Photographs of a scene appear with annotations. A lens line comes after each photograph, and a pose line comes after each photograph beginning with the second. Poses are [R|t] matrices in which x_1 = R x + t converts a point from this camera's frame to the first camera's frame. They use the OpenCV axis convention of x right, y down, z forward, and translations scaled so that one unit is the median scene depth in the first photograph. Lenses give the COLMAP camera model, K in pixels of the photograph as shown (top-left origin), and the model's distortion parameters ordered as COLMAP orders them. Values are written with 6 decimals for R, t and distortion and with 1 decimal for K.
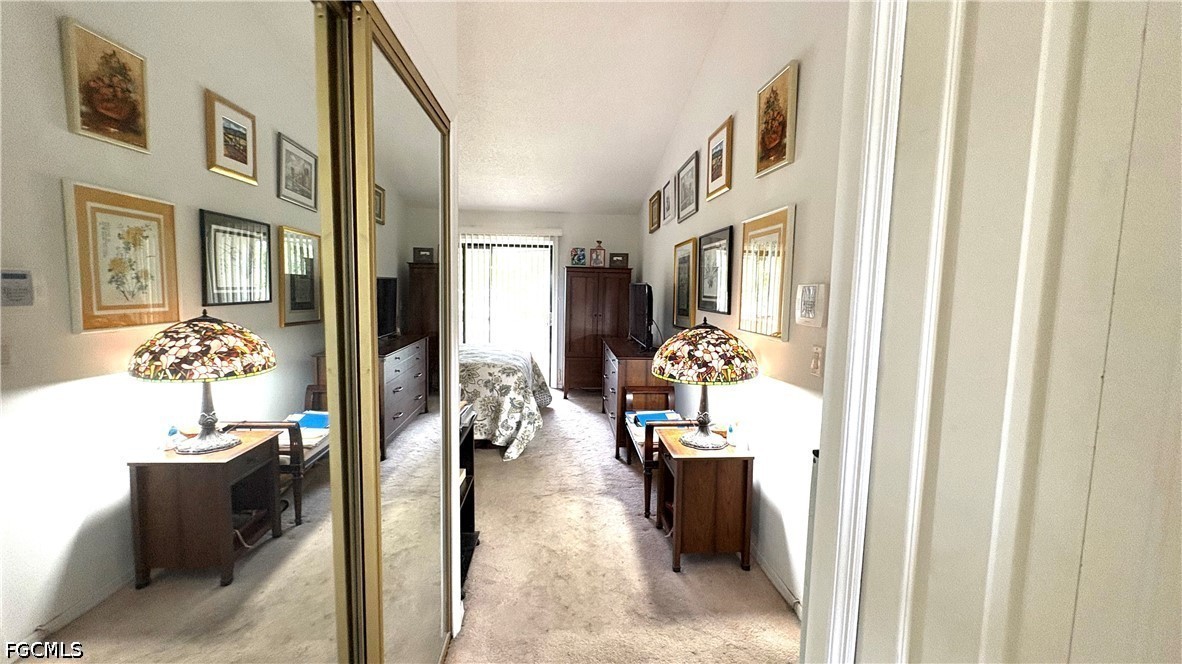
lens RADIAL K [[471.8, 0, 596.0], [0, 471.8, 330.5], [0, 0, 1]] dist [0.003056, 0.000199]
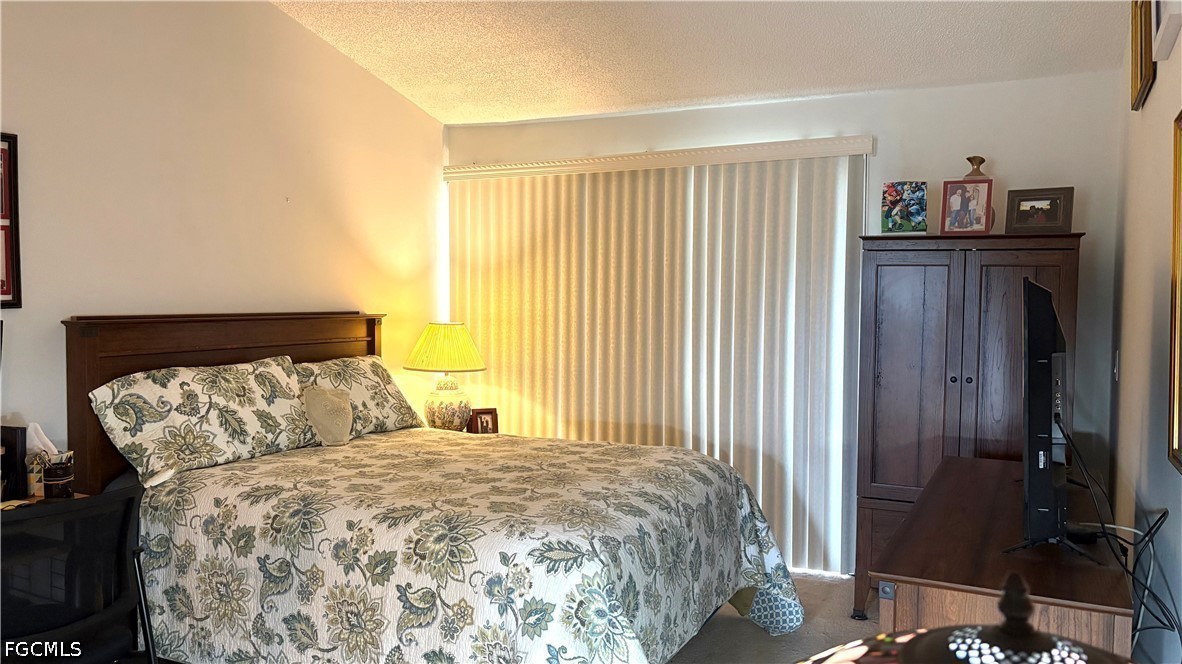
lens RADIAL K [[901.4, 0, 595.4], [0, 901.4, 324.2], [0, 0, 1]] dist [0.005881, -0.011099]
pose [[0.859665, 0.007106, -0.510809, 0.105523], [-0.036884, 0.998157, -0.048187, -0.030347], [0.509526, 0.060265, 0.858342, 0.322079]]
